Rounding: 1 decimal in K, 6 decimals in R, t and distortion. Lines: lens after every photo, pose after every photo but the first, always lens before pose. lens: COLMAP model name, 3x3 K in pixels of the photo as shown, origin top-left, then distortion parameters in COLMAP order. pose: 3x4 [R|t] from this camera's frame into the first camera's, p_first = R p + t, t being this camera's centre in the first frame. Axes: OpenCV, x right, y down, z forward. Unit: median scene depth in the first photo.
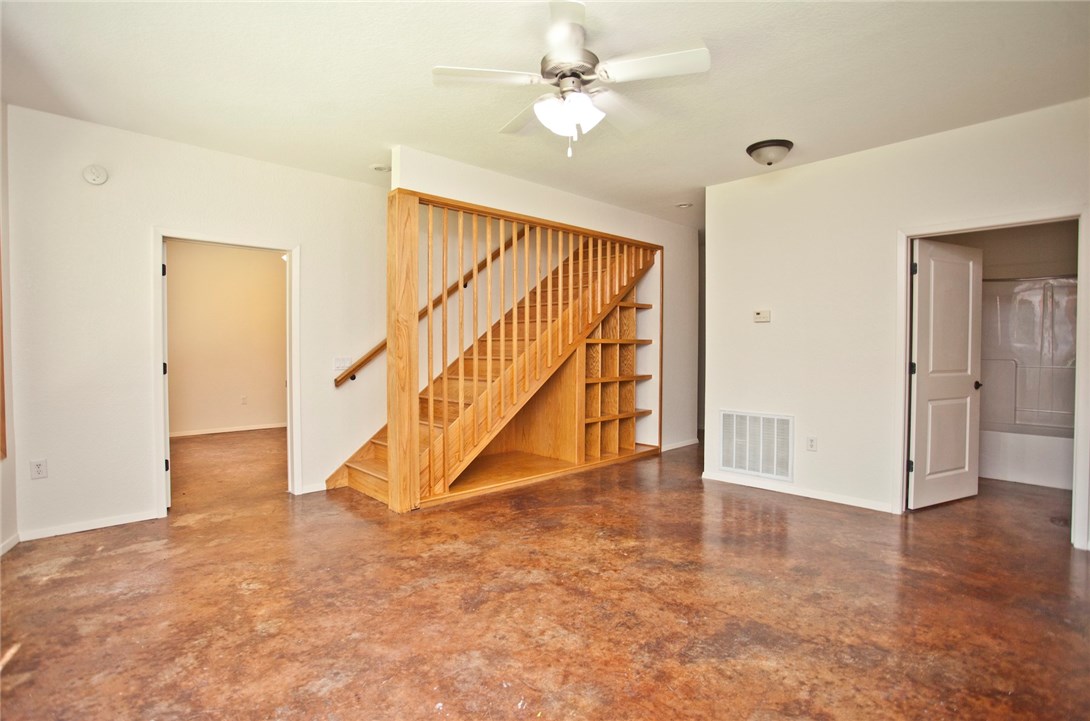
lens RADIAL K [[548.8, 0, 547.5], [0, 548.8, 356.0], [0, 0, 1]] dist [-0.073622, 0.031371]
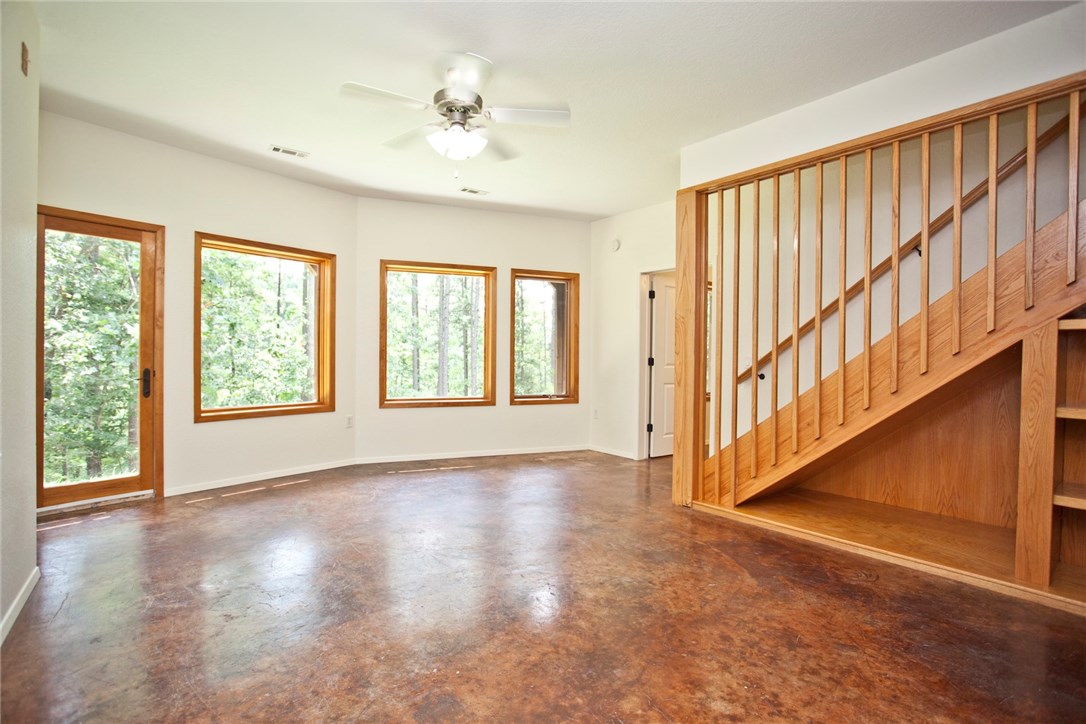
lens RADIAL K [[546.4, 0, 543.0], [0, 546.4, 362.0], [0, 0, 1]] dist [-0.071528, 0.034321]
pose [[-0.169040, 0.004738, -0.985598, 0.751243], [-0.012912, 0.999892, 0.007021, 0.013705], [0.985525, 0.013913, -0.168961, 0.874674]]
